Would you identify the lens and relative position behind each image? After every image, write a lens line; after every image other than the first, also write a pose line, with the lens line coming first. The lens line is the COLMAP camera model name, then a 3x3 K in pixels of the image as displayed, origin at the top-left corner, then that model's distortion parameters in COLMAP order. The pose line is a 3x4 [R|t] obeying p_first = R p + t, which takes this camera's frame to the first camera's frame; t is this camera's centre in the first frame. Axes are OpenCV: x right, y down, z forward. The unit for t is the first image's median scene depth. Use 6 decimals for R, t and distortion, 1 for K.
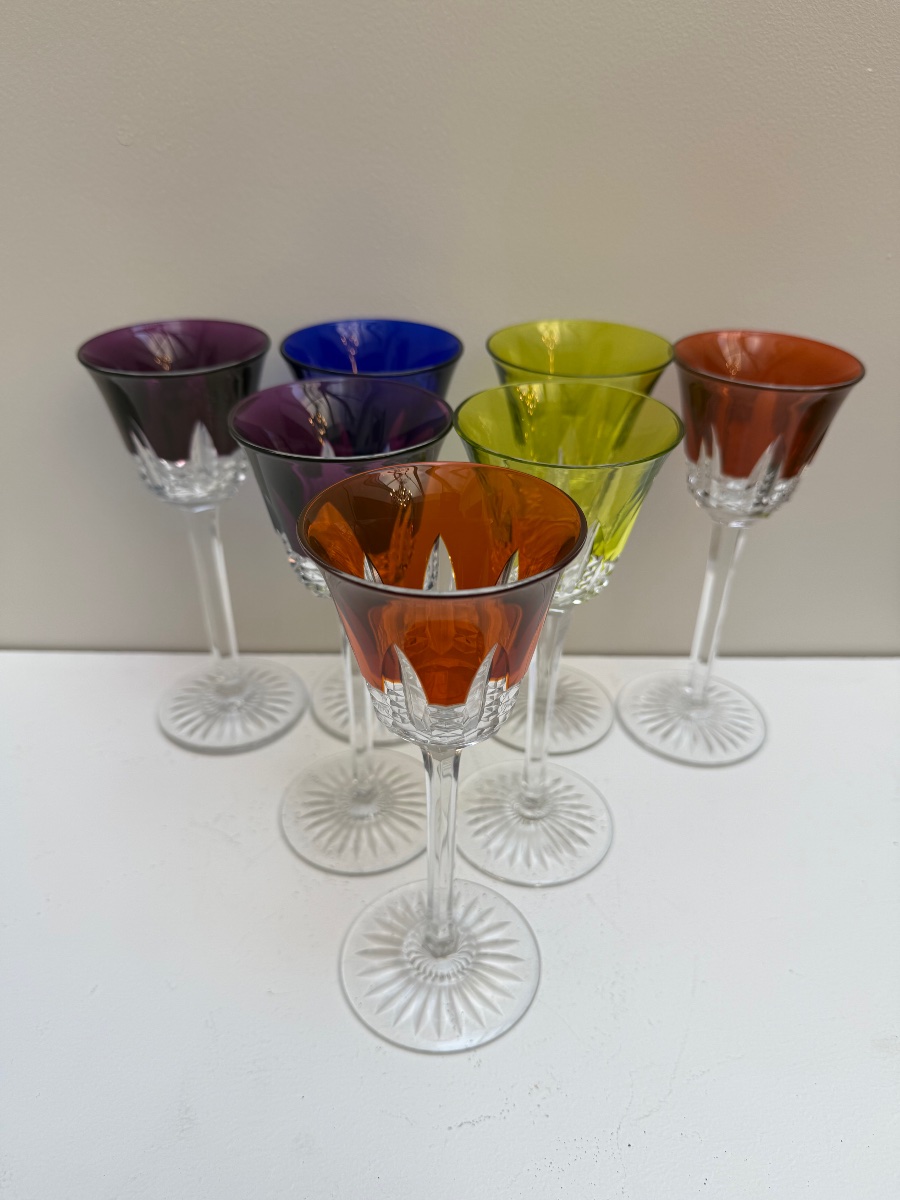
lens RADIAL K [[916.8, 0, 450.0], [0, 916.8, 600.0], [0, 0, 1]] dist [-0.029254, 0.000322]
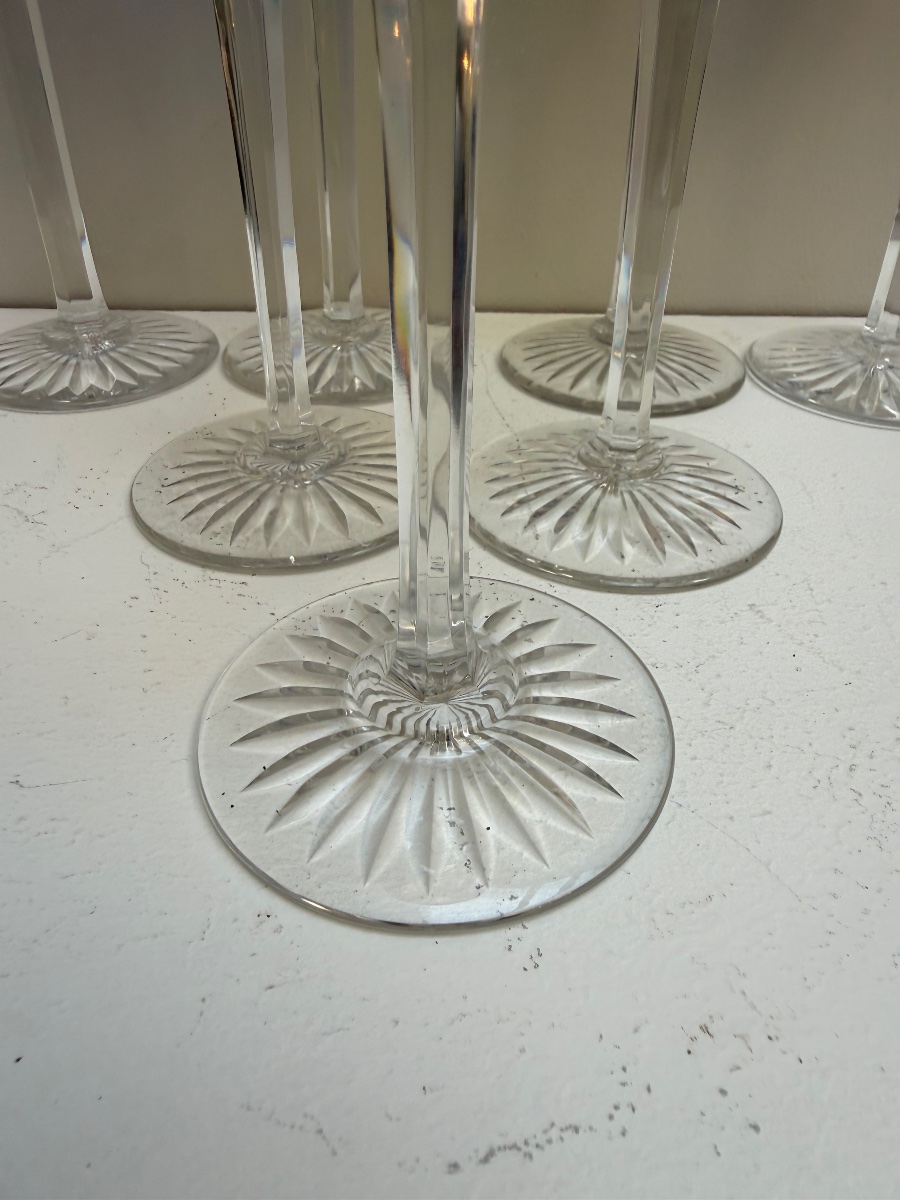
lens RADIAL K [[823.7, 0, 450.0], [0, 823.7, 600.0], [0, 0, 1]] dist [0.041693, -0.000775]
pose [[0.999917, 0.003222, -0.012488, 0.001216], [-0.002197, 0.996695, 0.081207, 0.290459], [0.012709, -0.081173, 0.996619, 0.582015]]
